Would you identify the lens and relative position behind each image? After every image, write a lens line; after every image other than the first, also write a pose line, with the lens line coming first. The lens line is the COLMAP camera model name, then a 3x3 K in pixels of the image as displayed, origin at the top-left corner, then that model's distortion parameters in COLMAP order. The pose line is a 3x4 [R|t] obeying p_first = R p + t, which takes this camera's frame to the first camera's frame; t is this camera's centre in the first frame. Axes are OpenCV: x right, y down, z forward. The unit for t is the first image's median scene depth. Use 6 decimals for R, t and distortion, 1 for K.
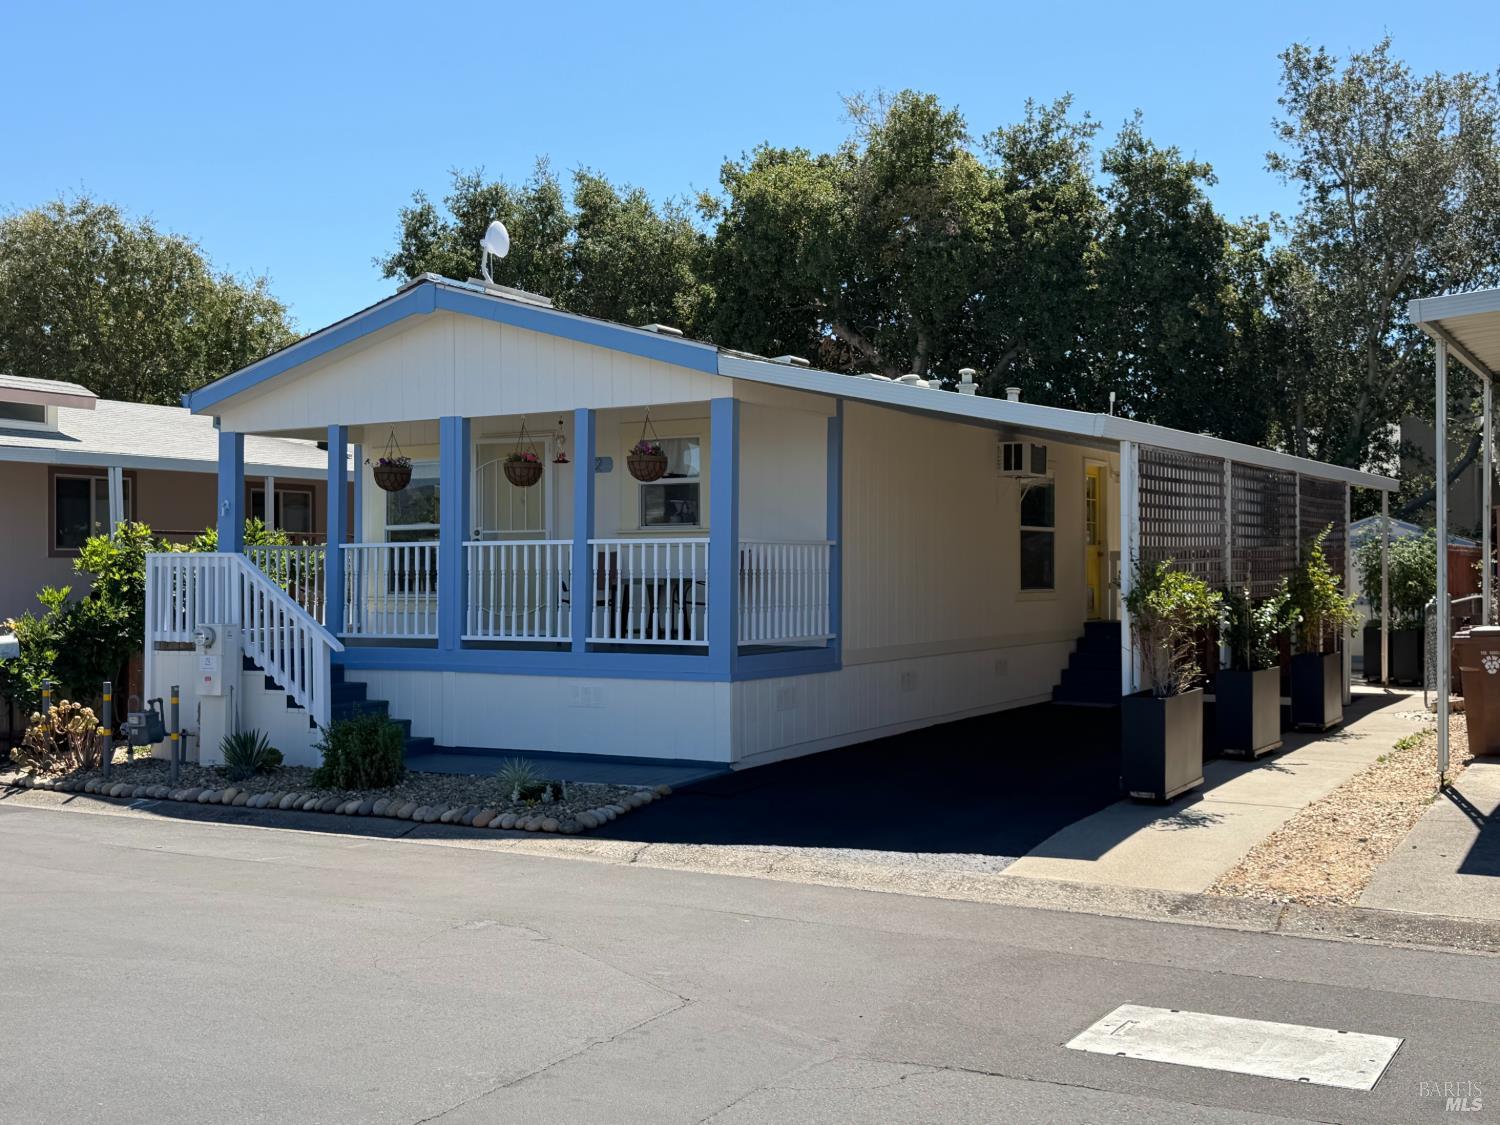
lens RADIAL K [[1680.5, 0, 749.6], [0, 1680.5, 562.0], [0, 0, 1]] dist [-0.002649, 0.000000]
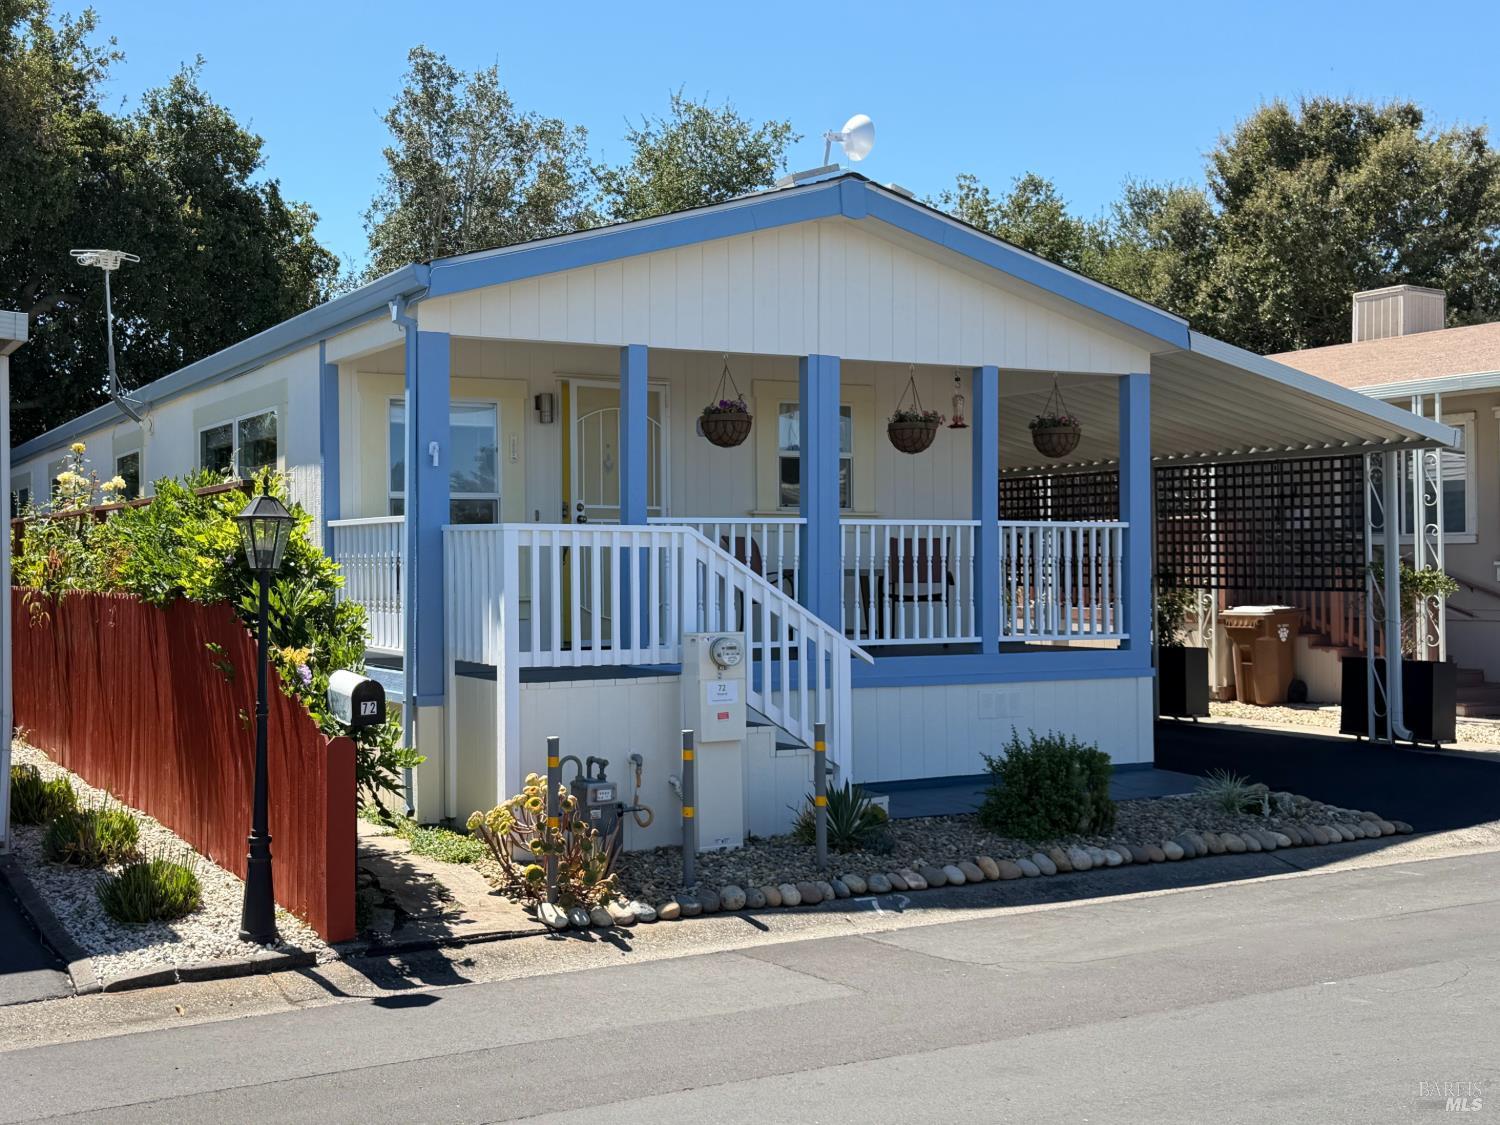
lens RADIAL K [[1699.1, 0, 749.0], [0, 1699.1, 565.0], [0, 0, 1]] dist [0.027682, 0.000000]
pose [[0.500816, 0.008817, 0.865509, -0.876168], [-0.000611, 0.999951, -0.009833, 0.017023], [-0.865554, 0.004396, 0.500797, 0.655144]]
